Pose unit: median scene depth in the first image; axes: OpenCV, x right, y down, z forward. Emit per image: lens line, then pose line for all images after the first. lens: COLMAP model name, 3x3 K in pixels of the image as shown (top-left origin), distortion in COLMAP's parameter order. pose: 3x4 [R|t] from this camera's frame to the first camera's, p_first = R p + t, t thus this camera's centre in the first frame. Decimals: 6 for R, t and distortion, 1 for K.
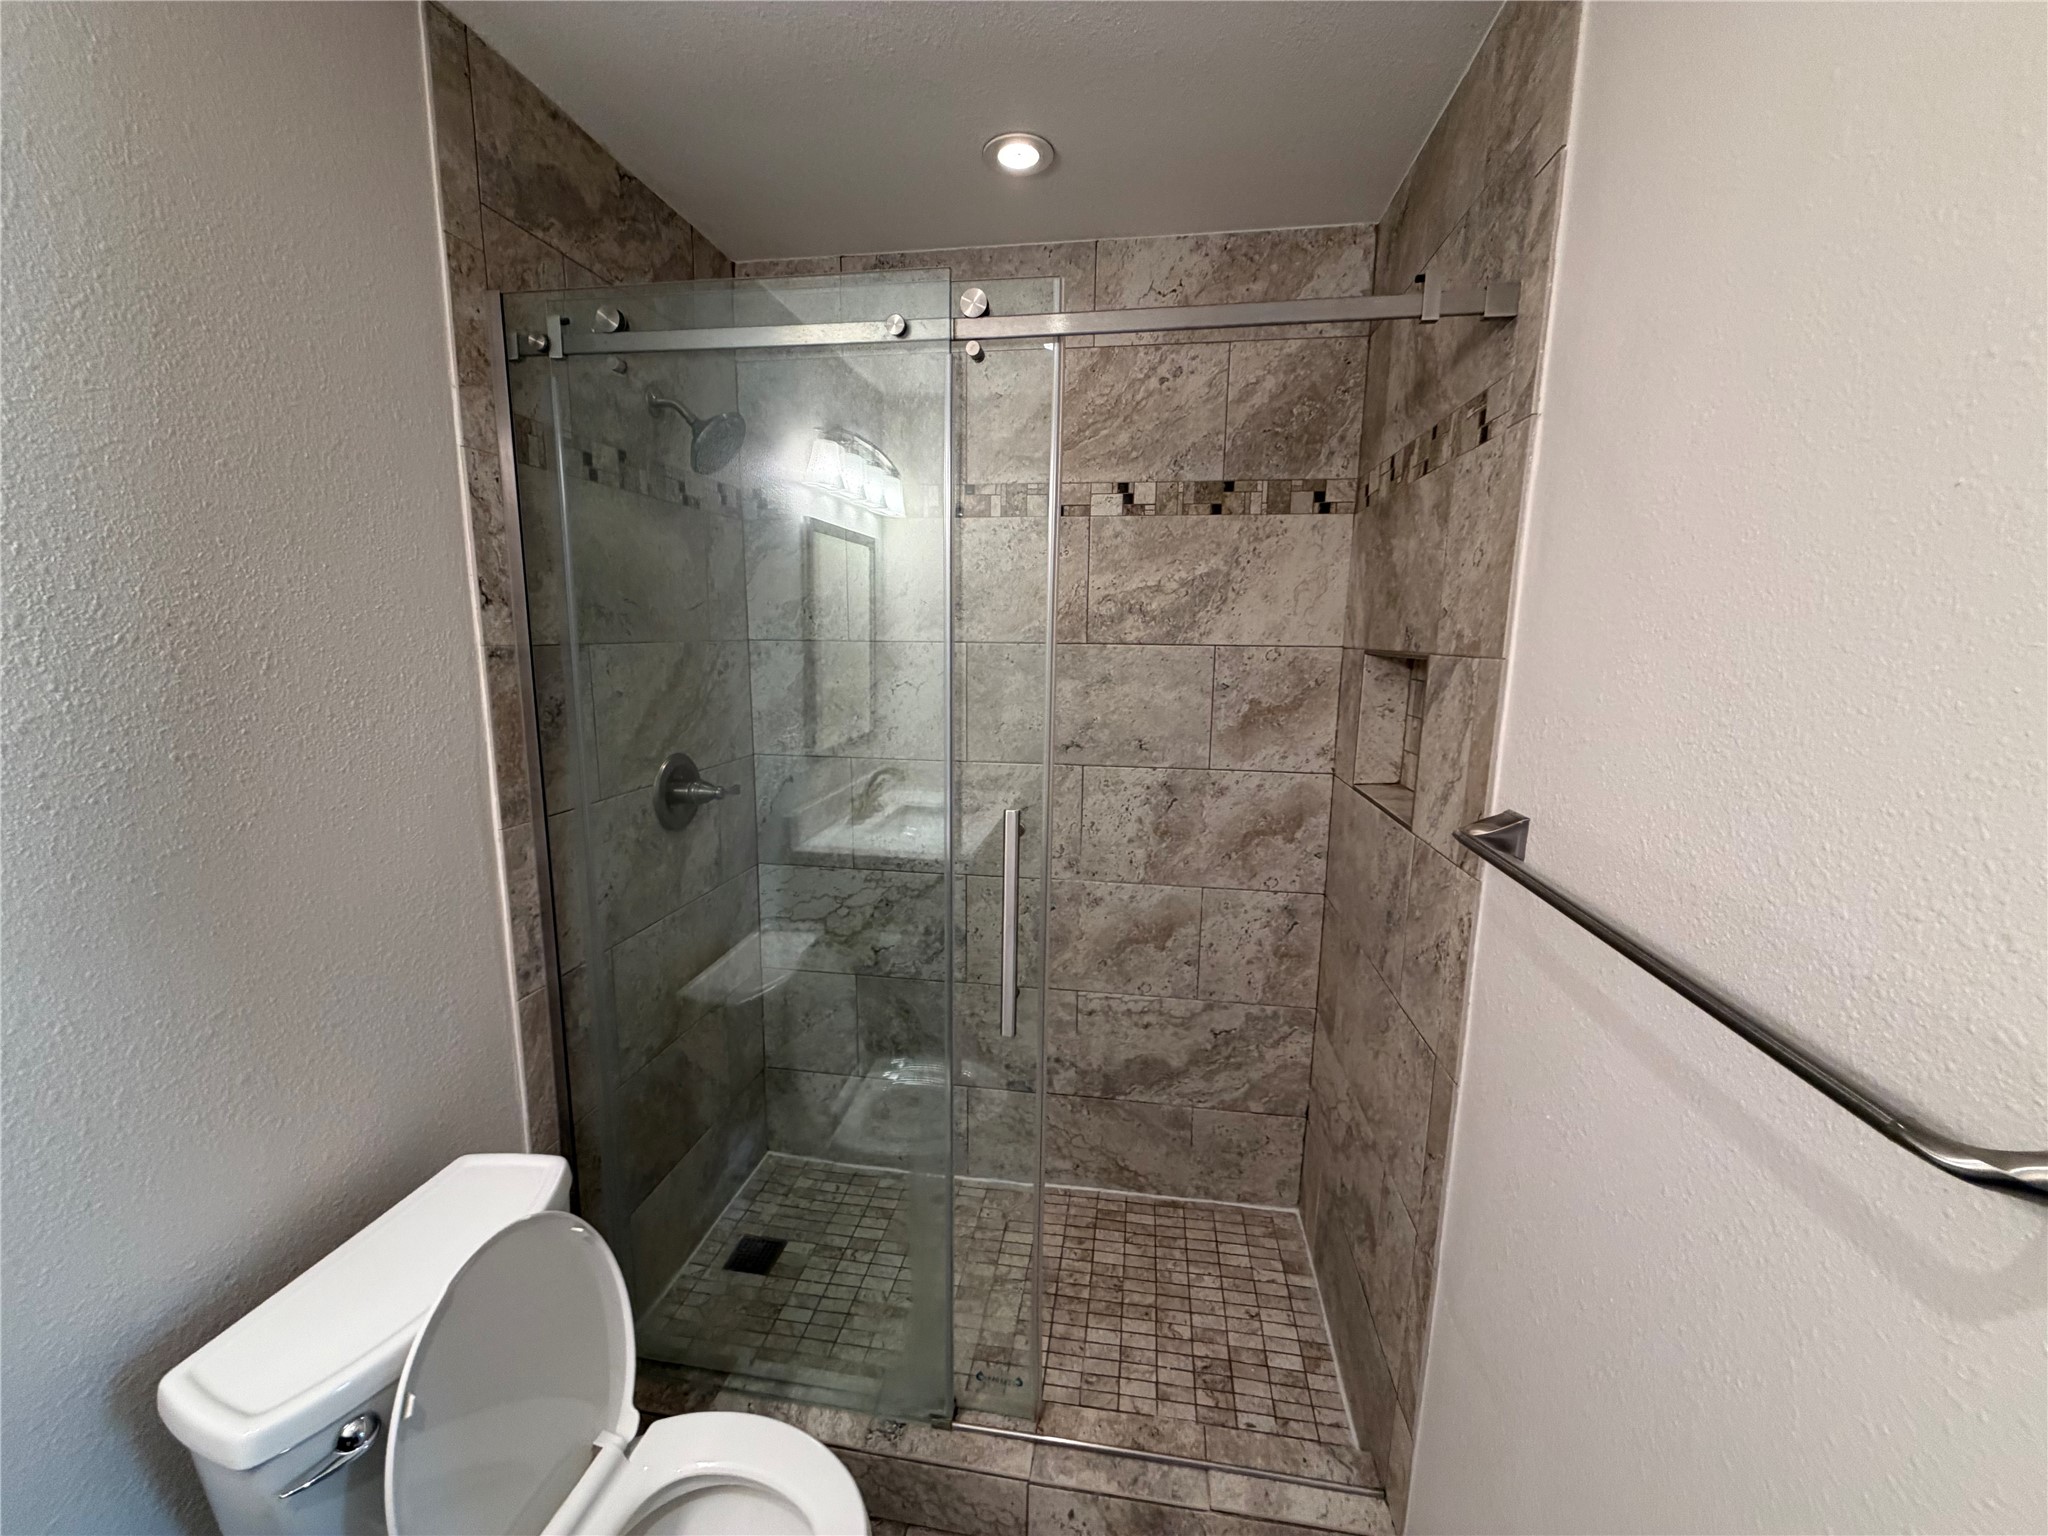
lens RADIAL K [[822.8, 0, 1018.0], [0, 822.8, 763.5], [0, 0, 1]] dist [-0.000831, -0.000364]
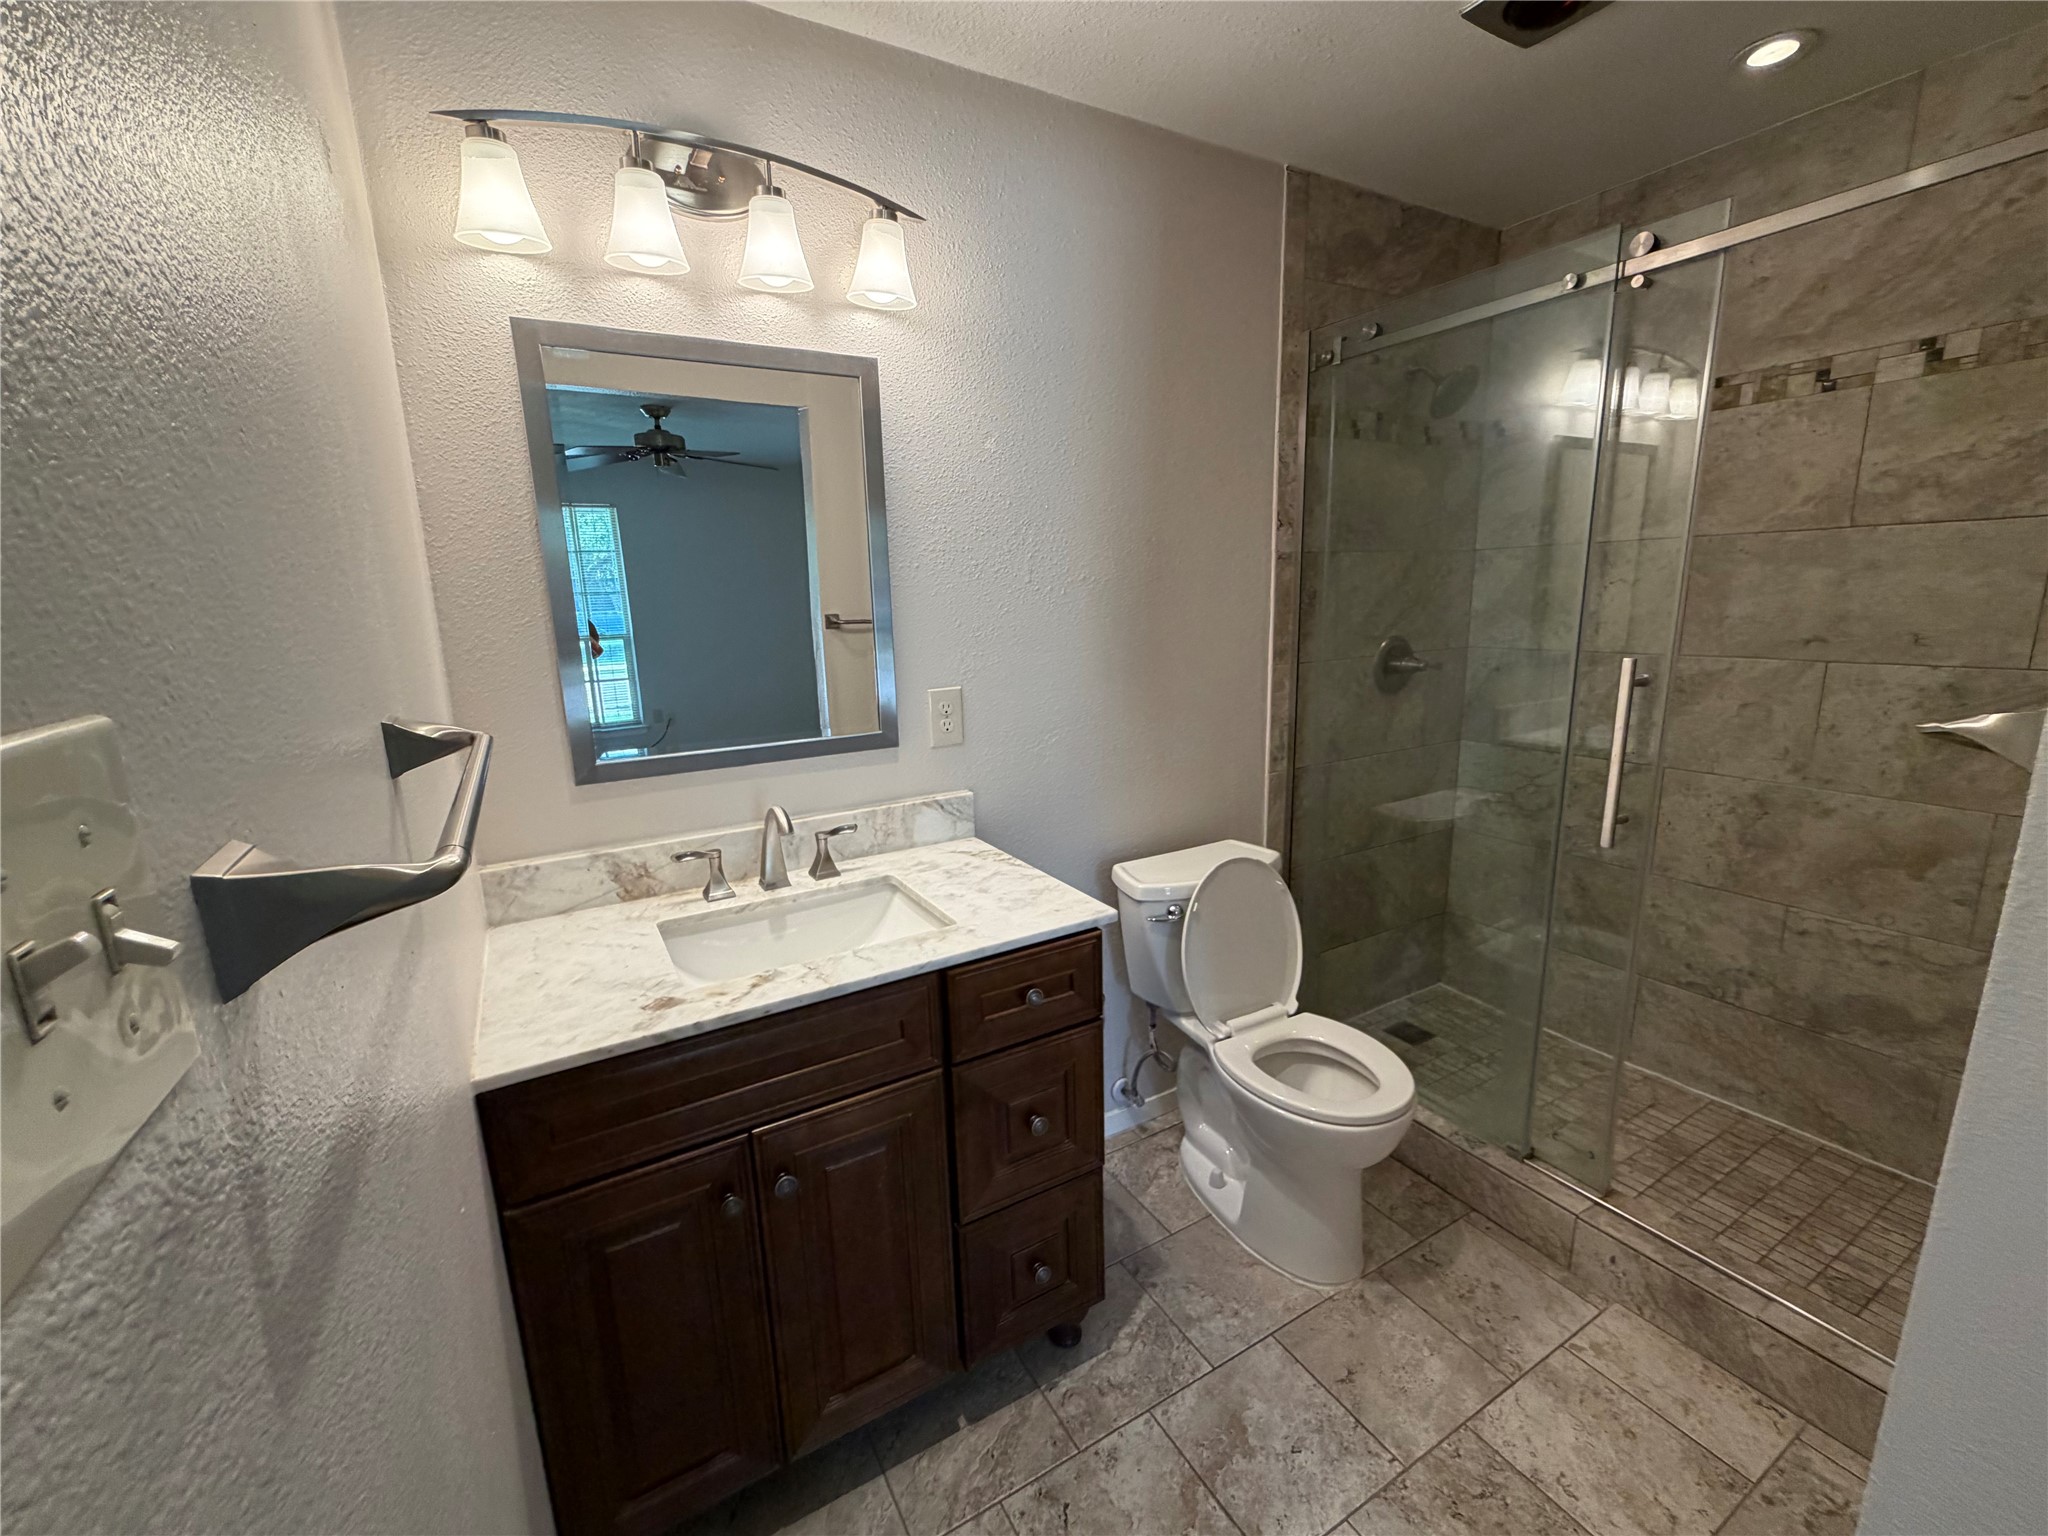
lens RADIAL K [[822.8, 0, 1018.0], [0, 822.8, 763.5], [0, 0, 1]] dist [-0.000831, -0.000364]
pose [[0.624010, 0.134807, -0.769700, 0.255471], [-0.088613, 0.990861, 0.101701, 0.110026], [0.776375, 0.004743, 0.630253, -0.318029]]
